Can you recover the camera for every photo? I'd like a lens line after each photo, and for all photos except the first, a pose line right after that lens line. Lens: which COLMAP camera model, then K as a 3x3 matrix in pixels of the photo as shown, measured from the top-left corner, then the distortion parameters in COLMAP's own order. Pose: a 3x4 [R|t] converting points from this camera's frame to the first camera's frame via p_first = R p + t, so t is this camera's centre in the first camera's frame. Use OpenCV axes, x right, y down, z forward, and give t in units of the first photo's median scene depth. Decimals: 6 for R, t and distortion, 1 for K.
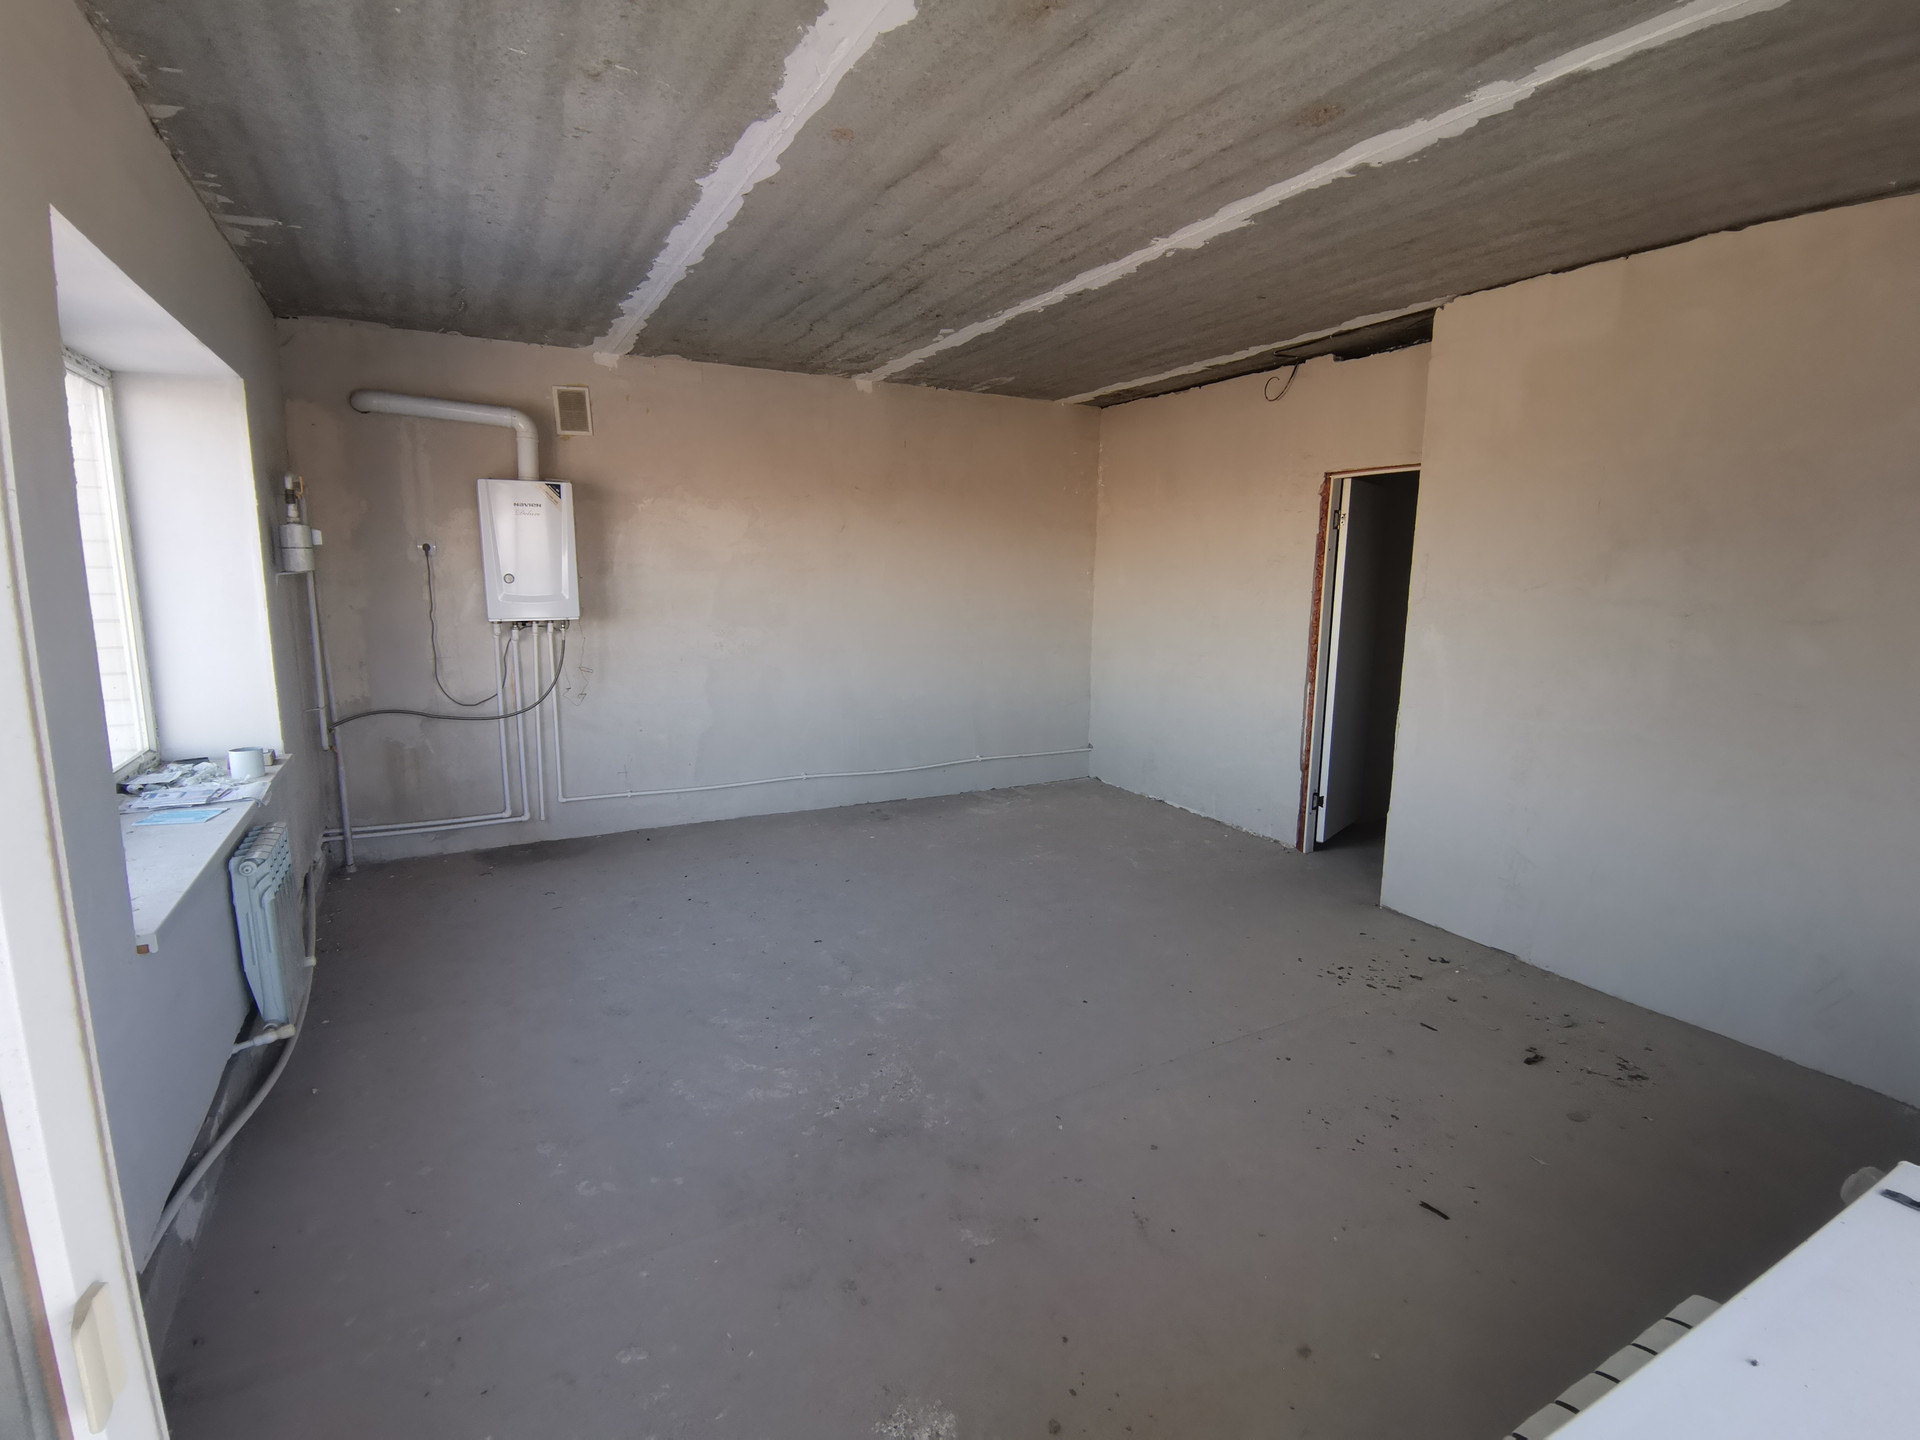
lens RADIAL K [[933.8, 0, 954.5], [0, 933.8, 724.8], [0, 0, 1]] dist [0.011940, -0.016647]
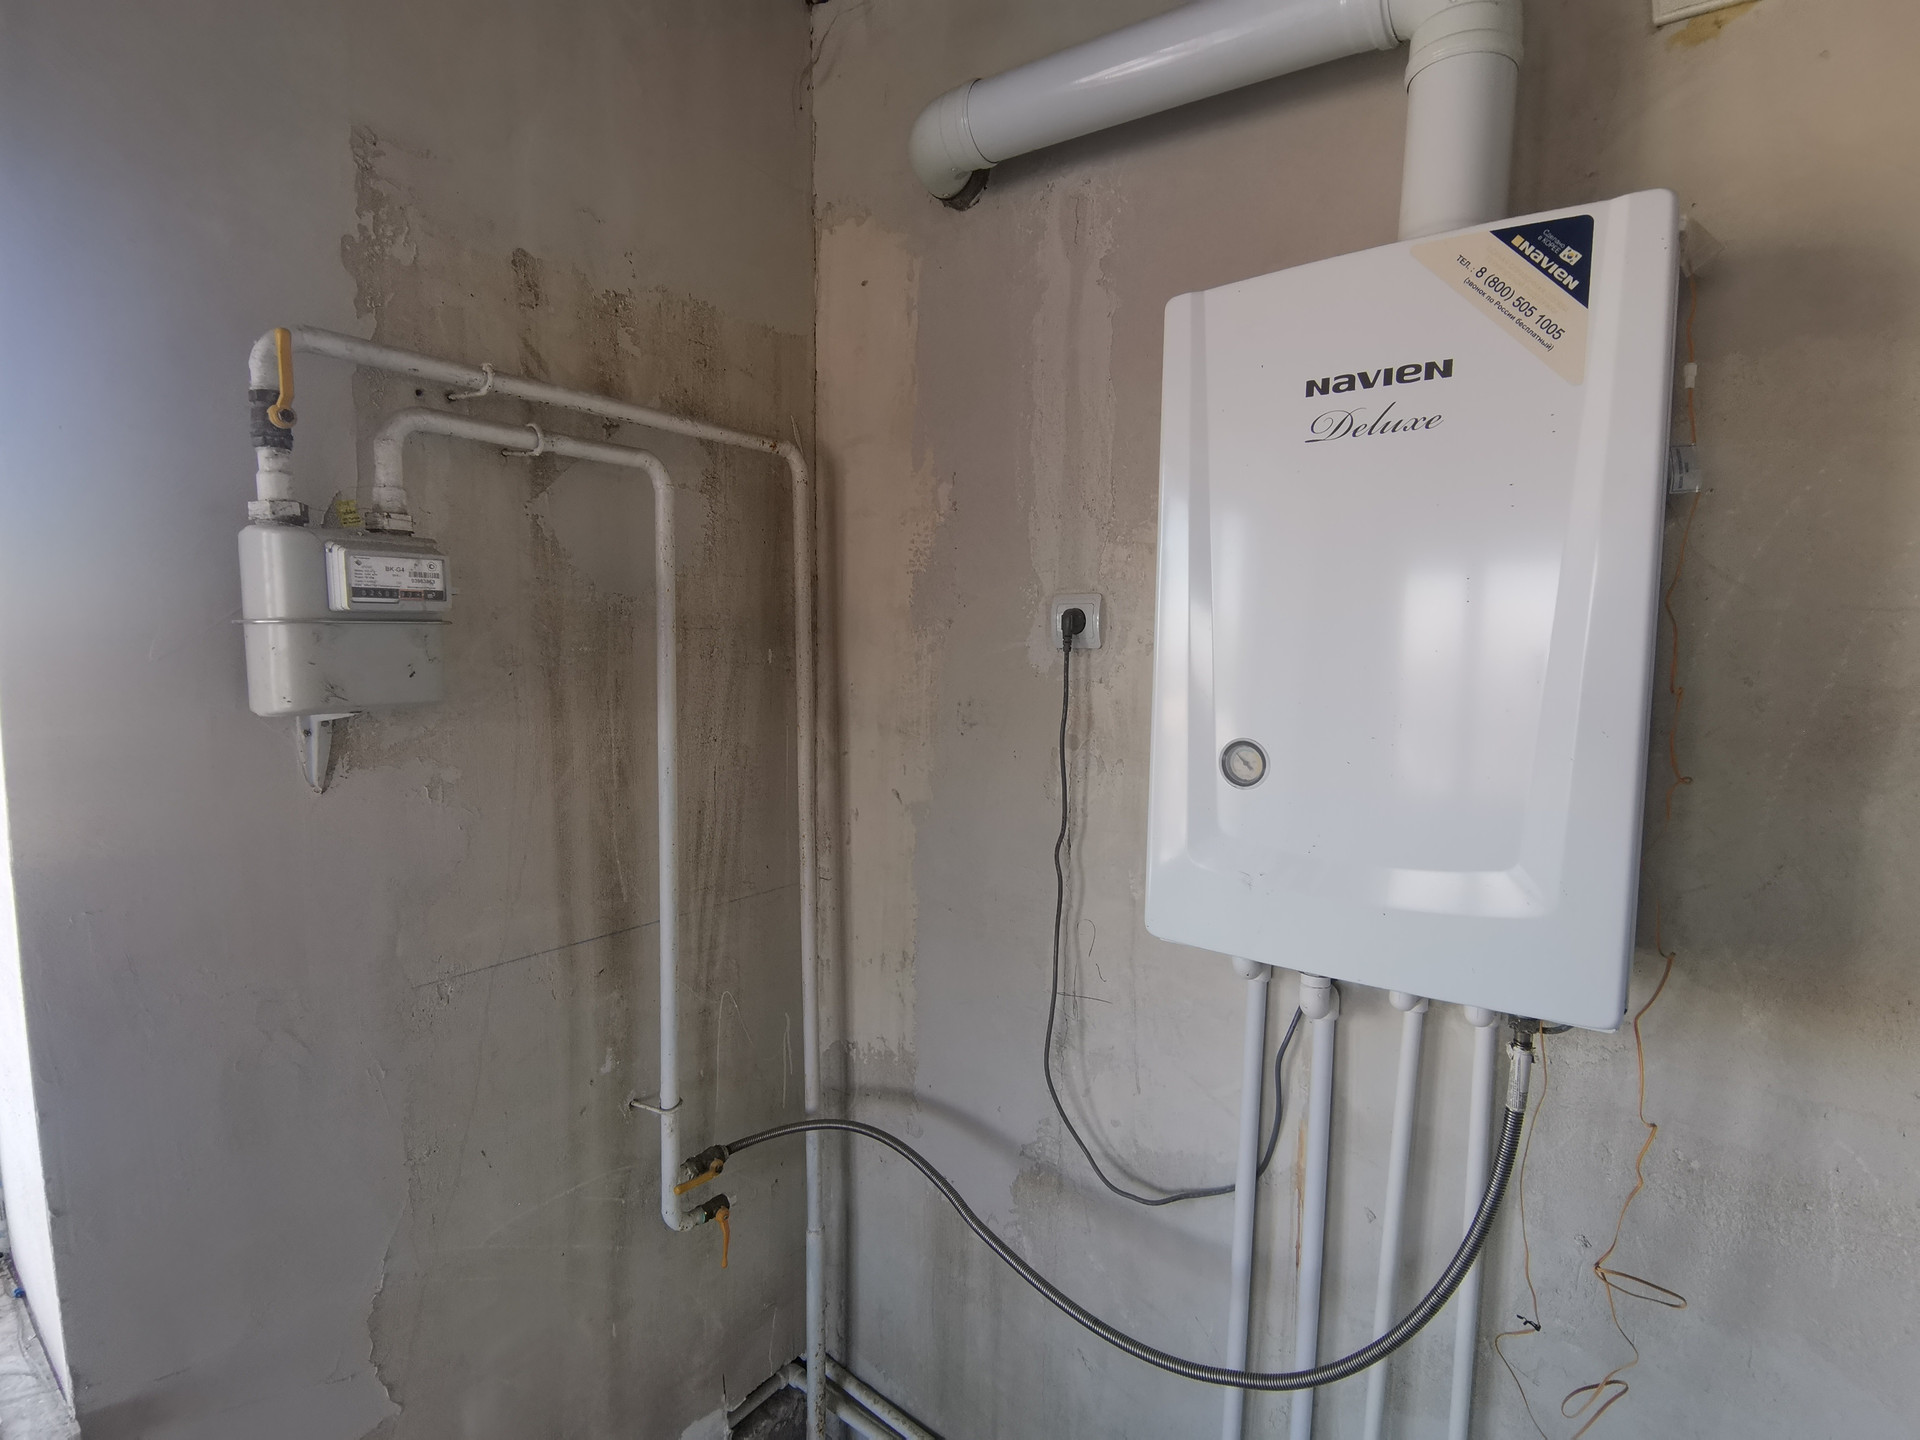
lens RADIAL K [[933.8, 0, 957.6], [0, 933.8, 719.1], [0, 0, 1]] dist [0.011940, -0.016647]
pose [[0.421218, 0.074202, -0.903919, -0.318282], [-0.161908, 0.986790, 0.005558, -0.155822], [0.892391, 0.144011, 0.427668, 0.851974]]
